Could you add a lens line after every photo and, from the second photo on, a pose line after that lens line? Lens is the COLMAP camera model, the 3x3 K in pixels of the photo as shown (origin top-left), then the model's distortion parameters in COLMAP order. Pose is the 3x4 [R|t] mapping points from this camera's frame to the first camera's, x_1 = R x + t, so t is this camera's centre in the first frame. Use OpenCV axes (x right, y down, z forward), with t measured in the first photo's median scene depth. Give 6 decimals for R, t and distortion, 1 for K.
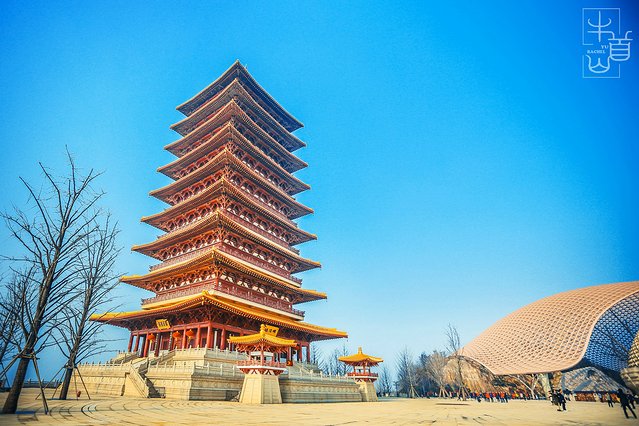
lens RADIAL K [[302.7, 0, 319.4], [0, 302.7, 226.0], [0, 0, 1]] dist [-0.018065, 0.000122]
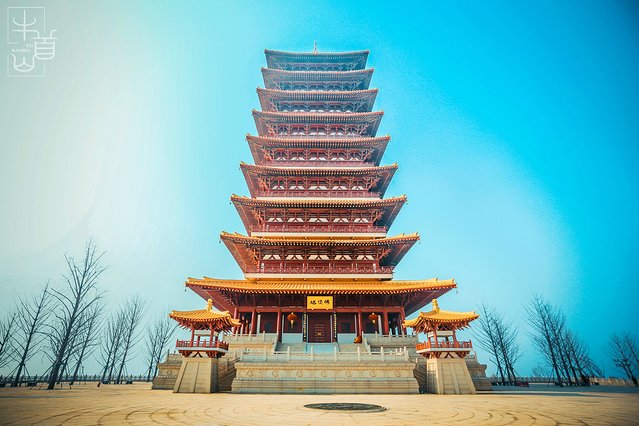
lens RADIAL K [[302.7, 0, 319.4], [0, 302.7, 226.0], [0, 0, 1]] dist [-0.018065, 0.000122]
pose [[0.605539, -0.377420, -0.700626, 0.427518], [0.390985, 0.907900, -0.151154, 0.269398], [0.693147, -0.182405, 0.697335, 0.464821]]
